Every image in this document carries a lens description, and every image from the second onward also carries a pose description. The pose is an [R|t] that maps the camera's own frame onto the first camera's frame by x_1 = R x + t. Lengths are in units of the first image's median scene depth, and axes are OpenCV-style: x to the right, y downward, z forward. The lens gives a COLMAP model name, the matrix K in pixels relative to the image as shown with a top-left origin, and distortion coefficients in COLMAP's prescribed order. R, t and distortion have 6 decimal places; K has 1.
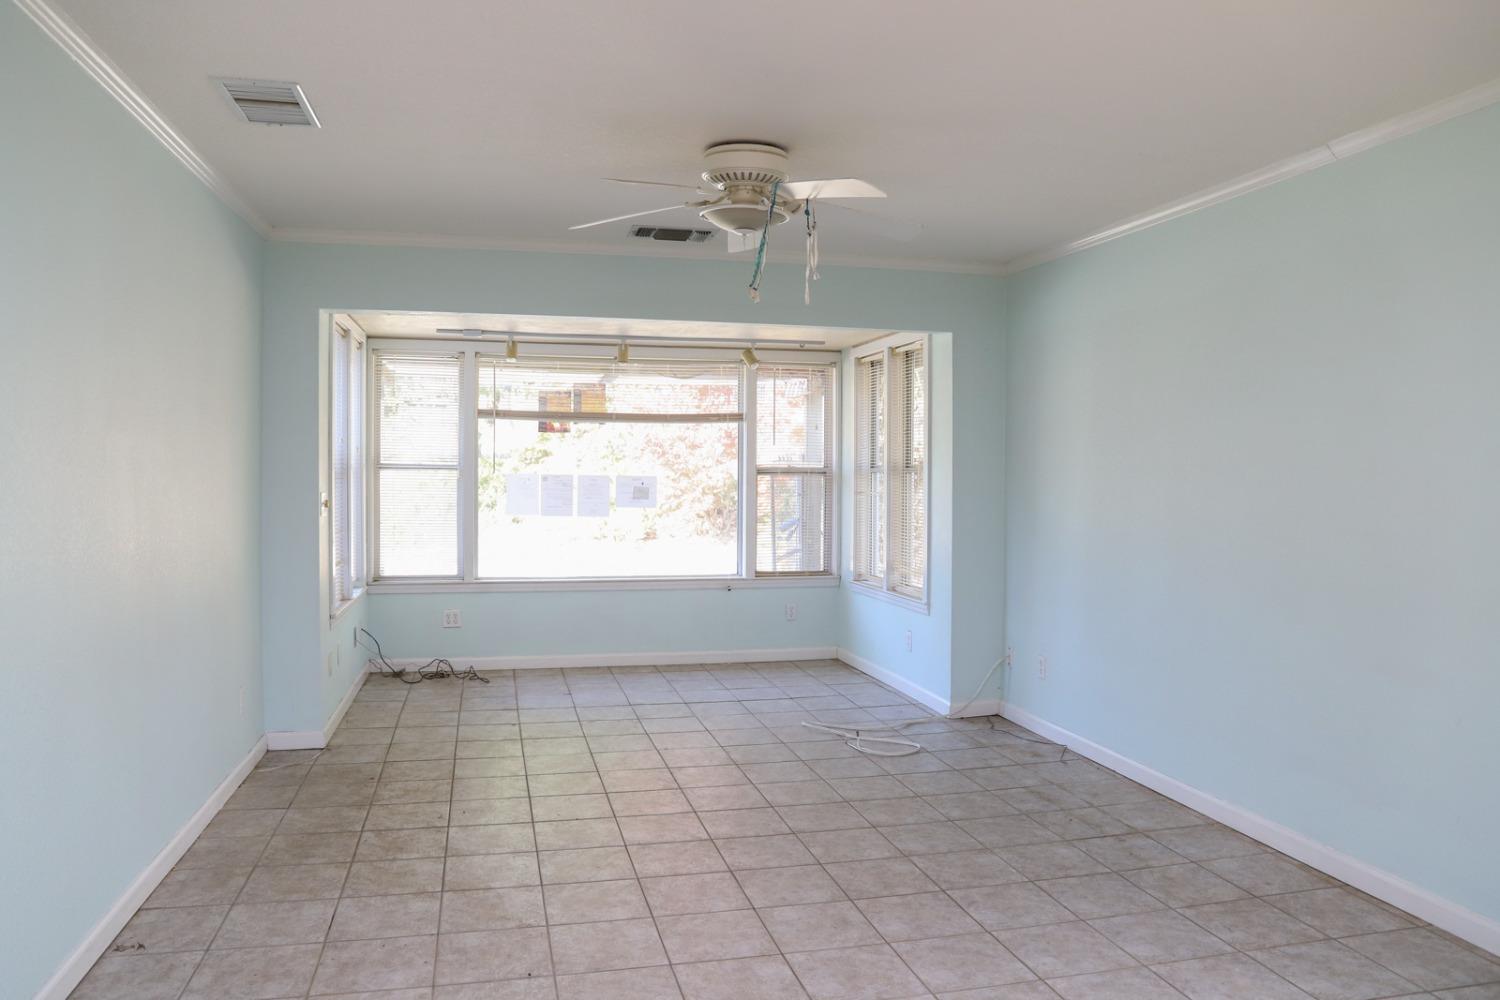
lens RADIAL K [[1076.7, 0, 754.9], [0, 1076.7, 480.4], [0, 0, 1]] dist [-0.130371, 0.089251]
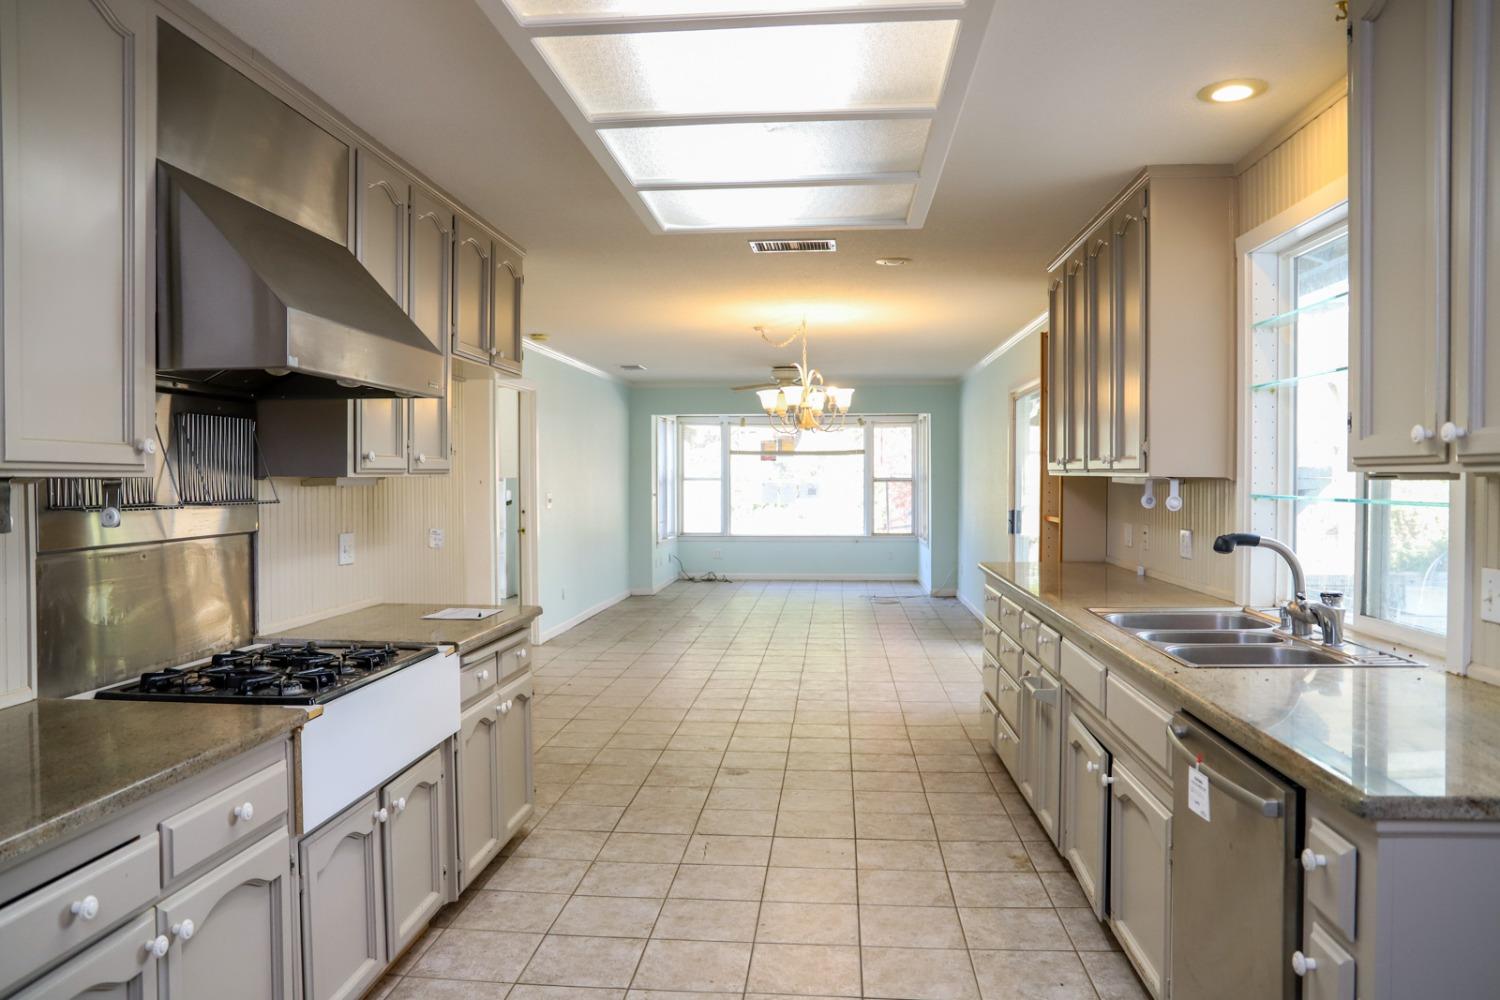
lens RADIAL K [[1076.7, 0, 754.9], [0, 1076.7, 480.4], [0, 0, 1]] dist [-0.130371, 0.089251]
pose [[0.949693, -0.008830, -0.313057, 0.415724], [0.006514, 0.999943, -0.008445, 0.007178], [0.313114, 0.005981, 0.949697, -0.903833]]
